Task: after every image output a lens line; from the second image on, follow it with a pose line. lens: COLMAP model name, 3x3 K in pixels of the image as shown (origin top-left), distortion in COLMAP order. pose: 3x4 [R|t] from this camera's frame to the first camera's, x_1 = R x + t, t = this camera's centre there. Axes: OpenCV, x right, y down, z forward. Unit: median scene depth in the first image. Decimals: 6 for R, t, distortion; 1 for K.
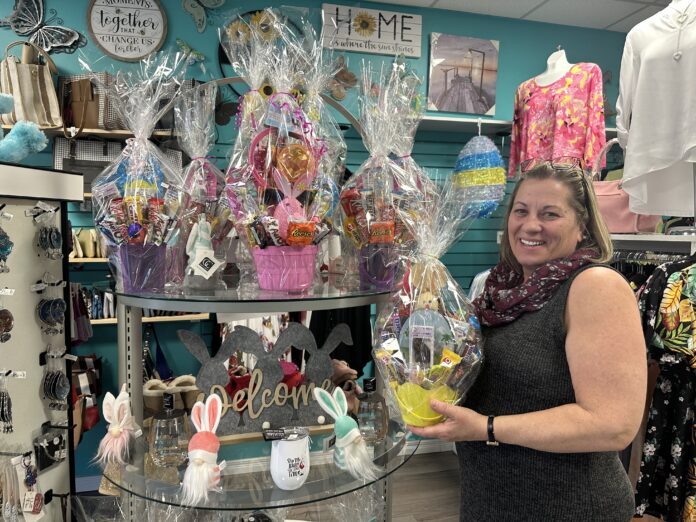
lens RADIAL K [[487.1, 0, 336.8], [0, 487.1, 261.4], [0, 0, 1]] dist [0.027621, -0.028392]
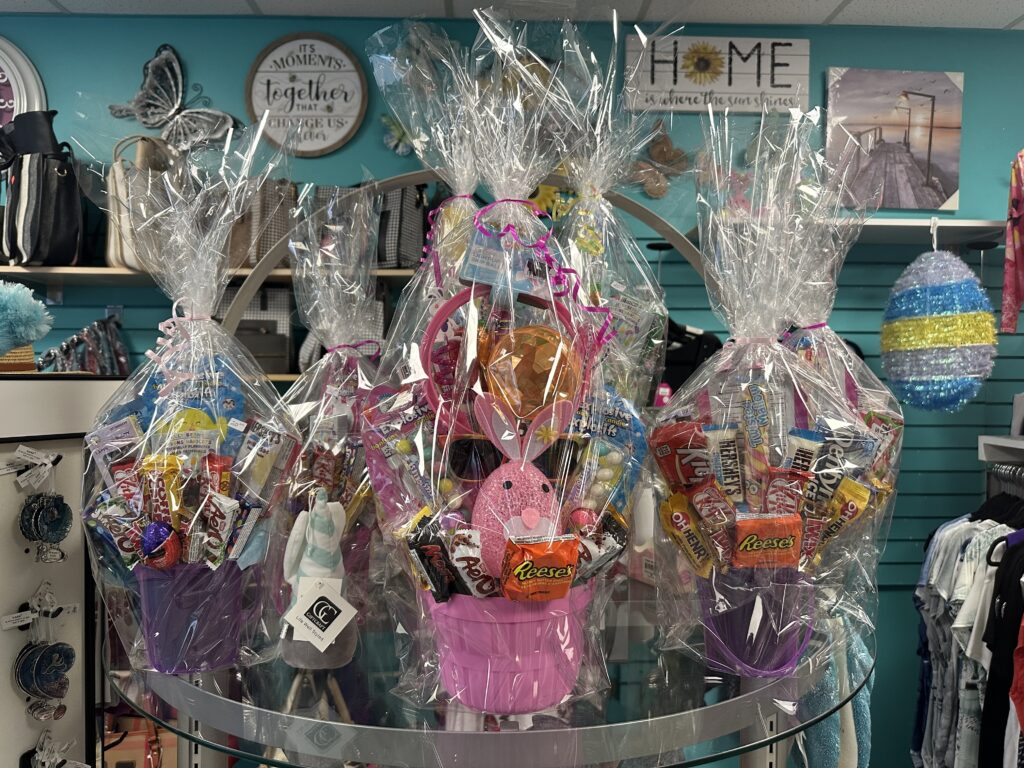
lens RADIAL K [[726.2, 0, 512.0], [0, 726.2, 384.0], [0, 0, 1]] dist [0.018752, -0.031561]
pose [[0.980219, -0.004692, -0.197859, 0.006277], [-0.008785, 0.997702, -0.067185, -0.065110], [0.197720, 0.067594, 0.977925, 0.180336]]
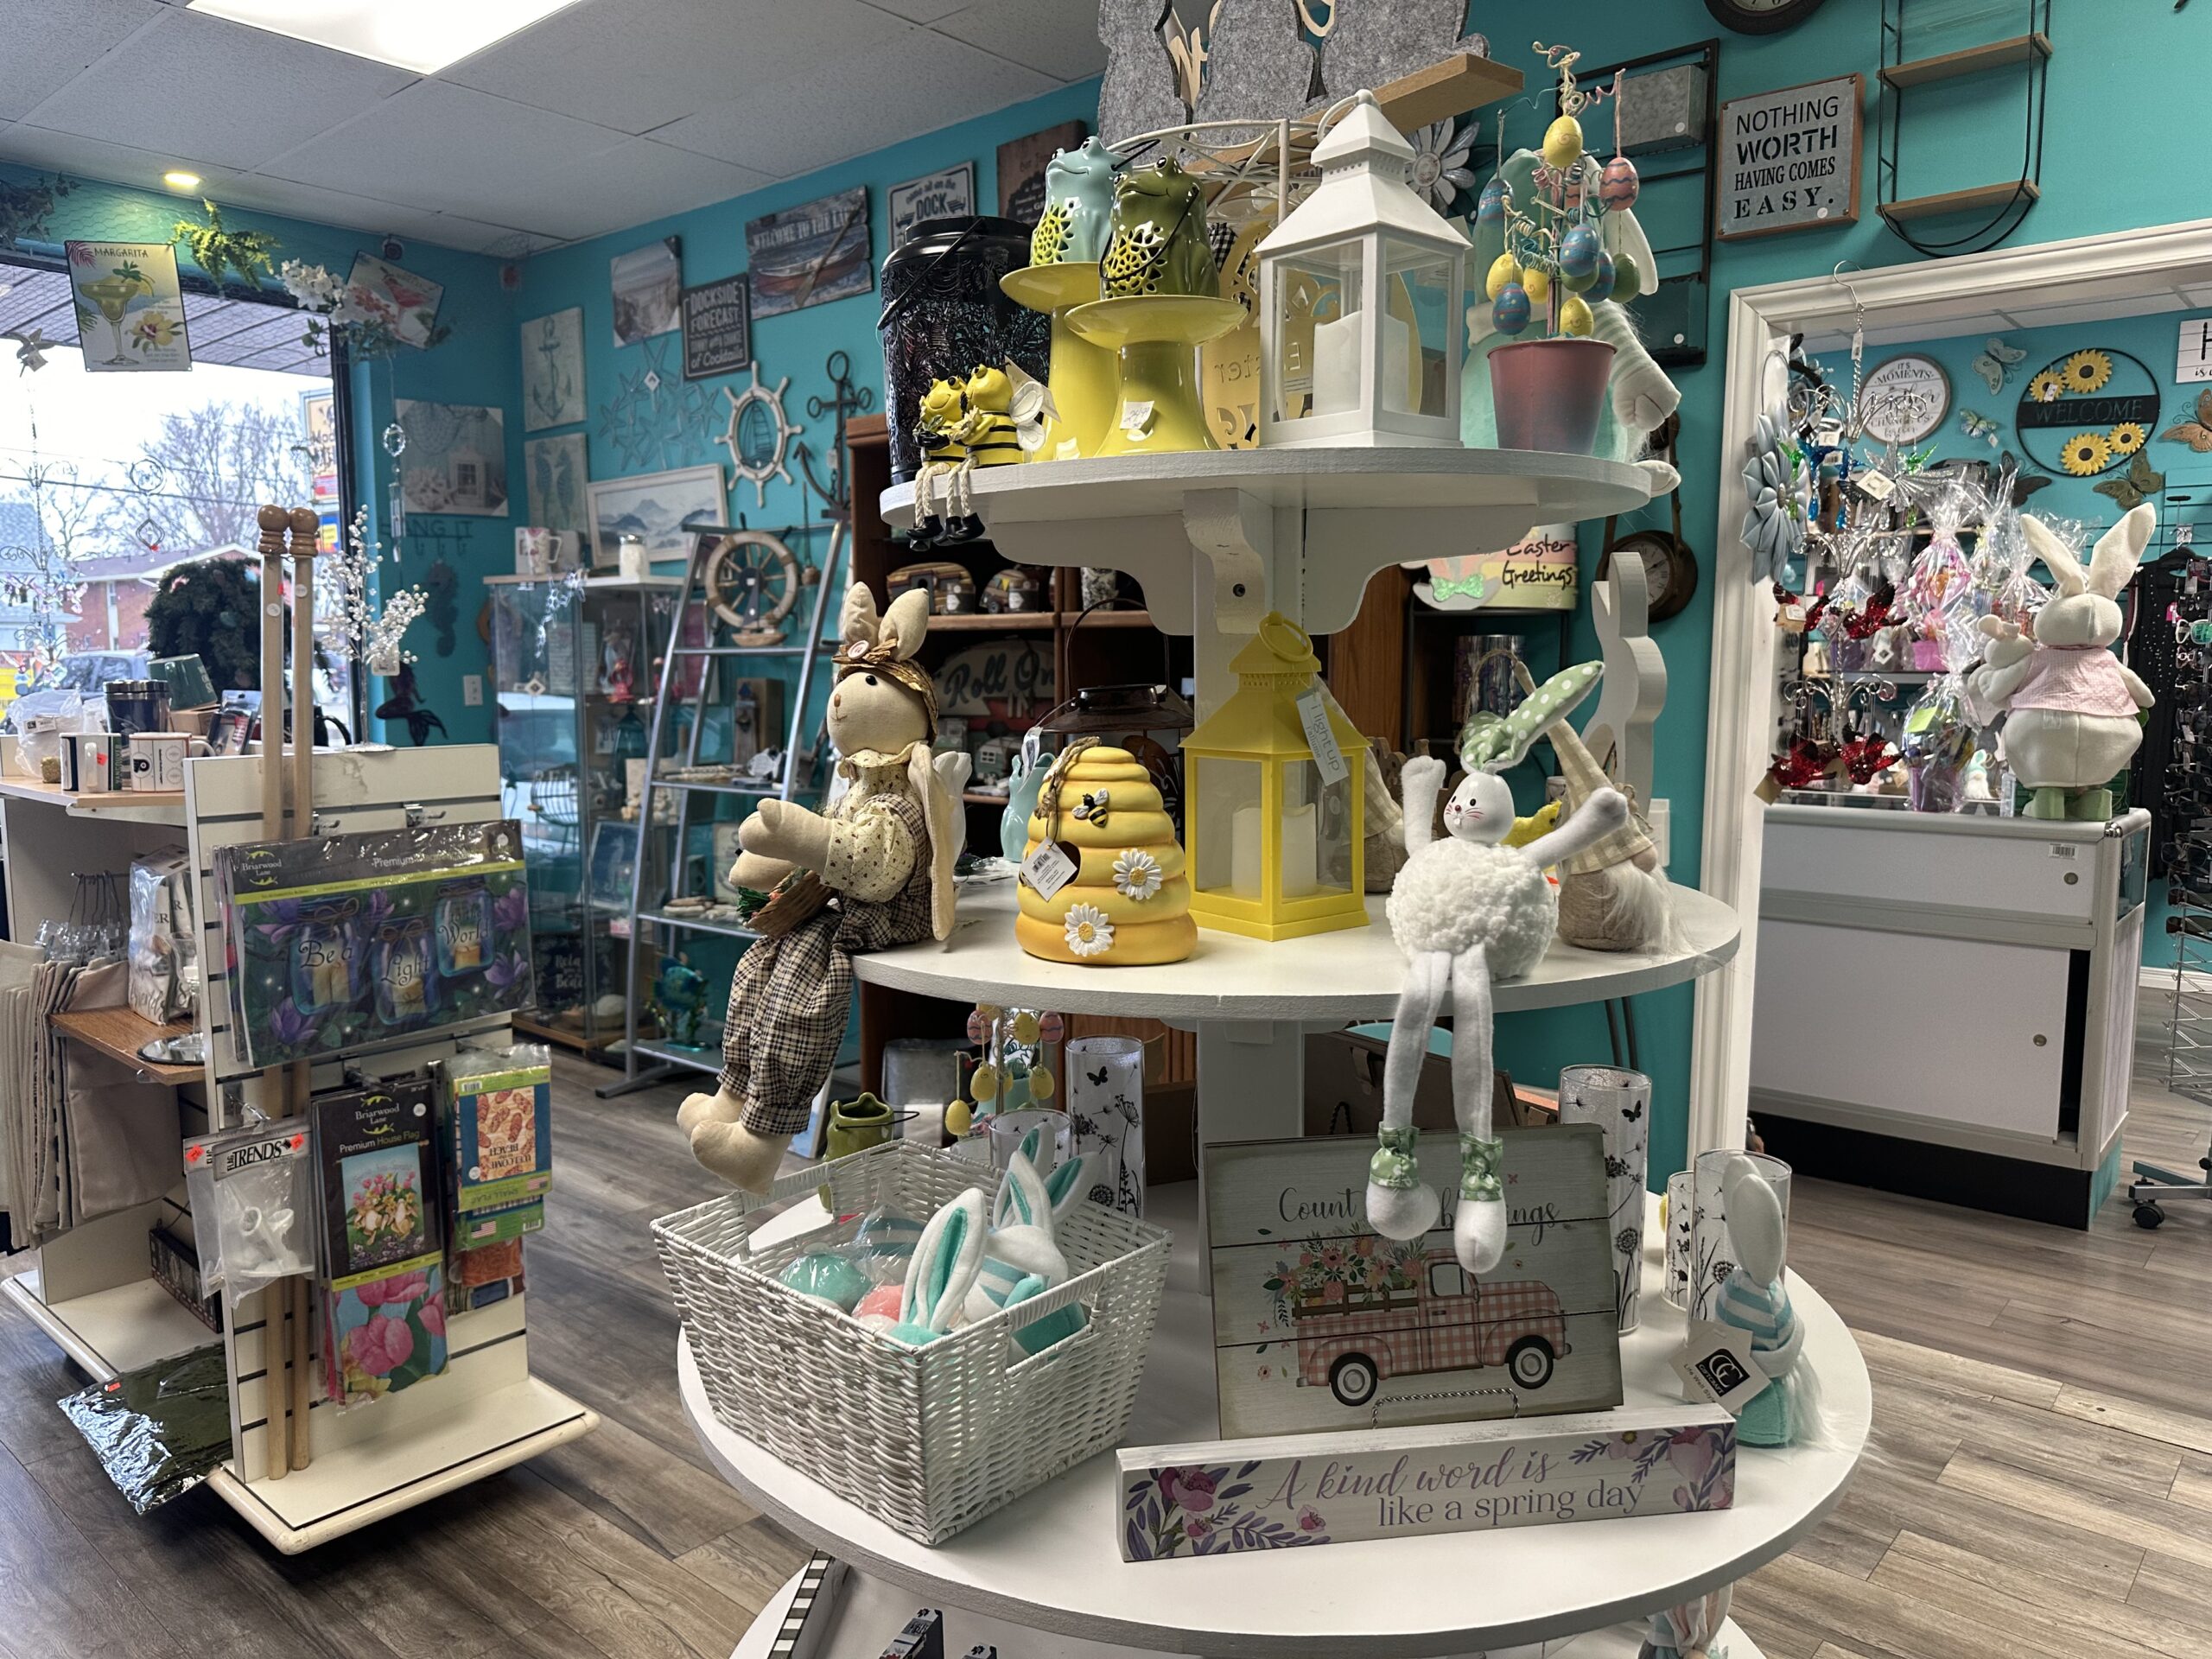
lens RADIAL K [[1568.8, 0, 1106.0], [0, 1568.8, 829.5], [0, 0, 1]] dist [0.018752, -0.031561]
pose [[0.583099, 0.078412, -0.808608, 1.035957], [-0.059292, 0.996784, 0.053903, 0.190664], [0.810235, 0.016513, 0.585873, -1.709545]]
